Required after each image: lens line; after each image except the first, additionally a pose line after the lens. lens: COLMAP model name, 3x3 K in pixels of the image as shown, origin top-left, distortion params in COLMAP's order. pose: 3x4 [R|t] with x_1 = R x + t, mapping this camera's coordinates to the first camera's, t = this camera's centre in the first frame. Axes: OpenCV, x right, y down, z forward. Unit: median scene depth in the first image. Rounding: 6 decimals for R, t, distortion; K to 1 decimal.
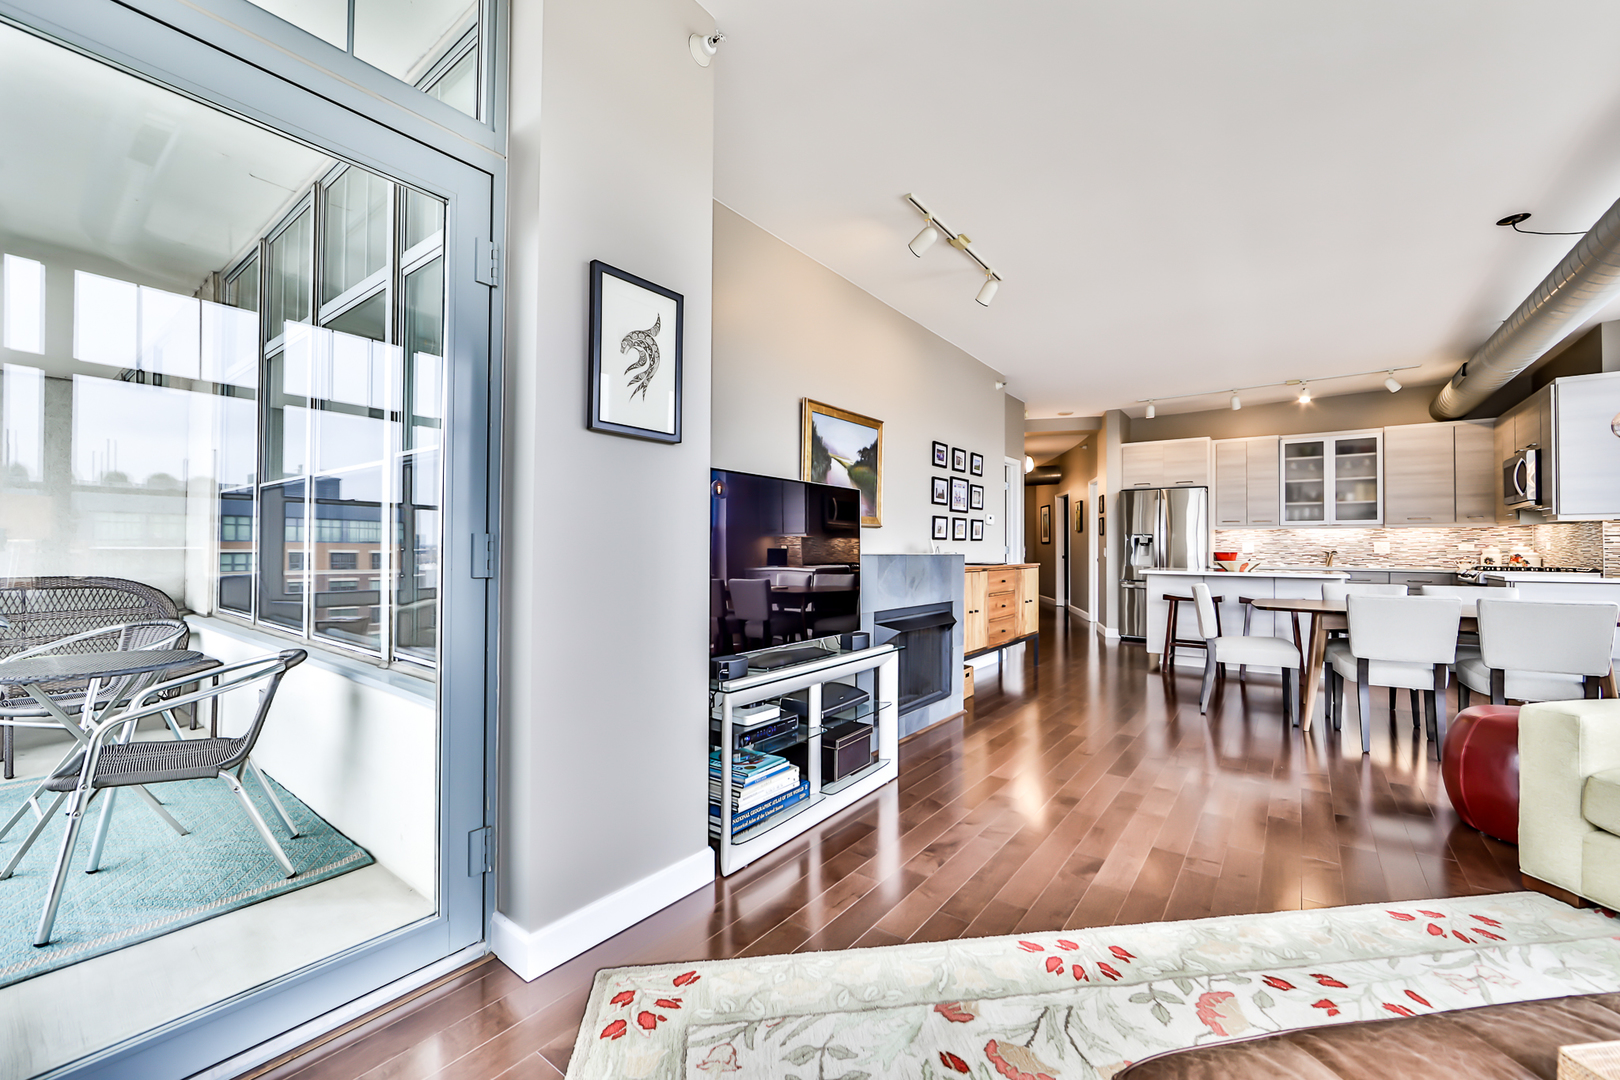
lens RADIAL K [[644.8, 0, 816.4], [0, 644.8, 540.5], [0, 0, 1]] dist [-0.009461, 0.001827]
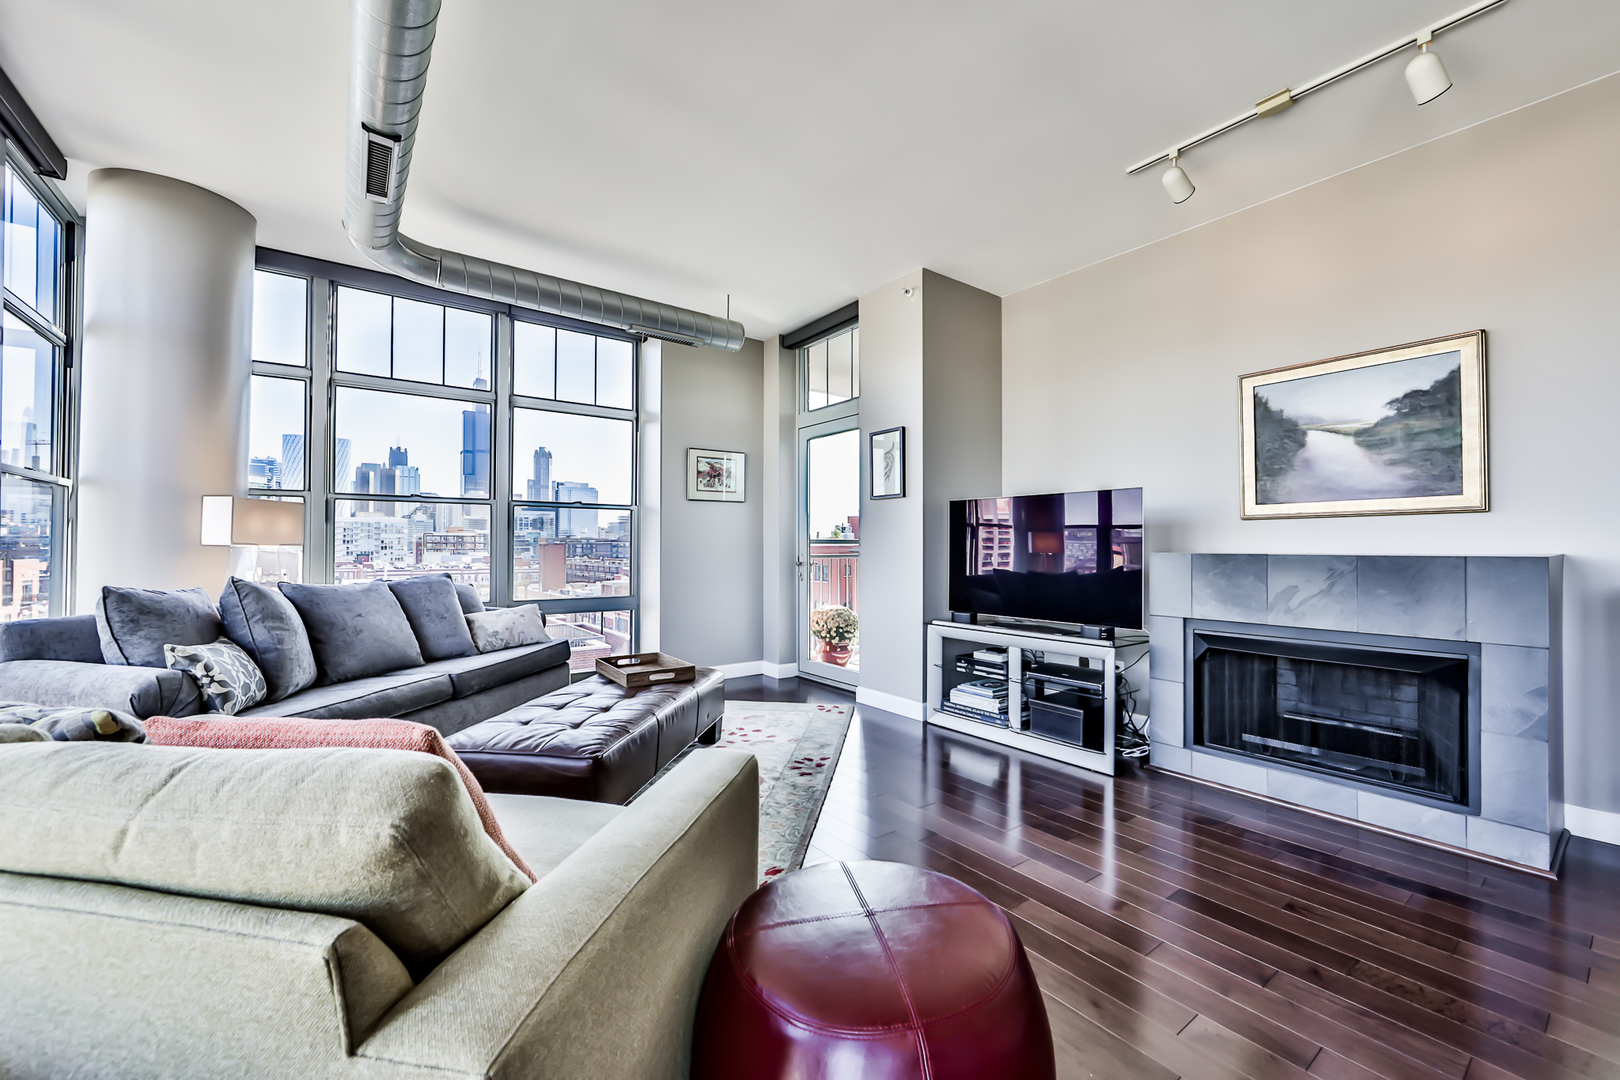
lens RADIAL K [[644.8, 0, 809.7], [0, 644.8, 540.1], [0, 0, 1]] dist [-0.009461, 0.001827]
pose [[-0.287580, -0.014687, -0.957644, 0.553051], [0.010972, 0.999766, -0.018628, 0.006742], [0.957694, -0.015865, -0.287351, 0.386389]]
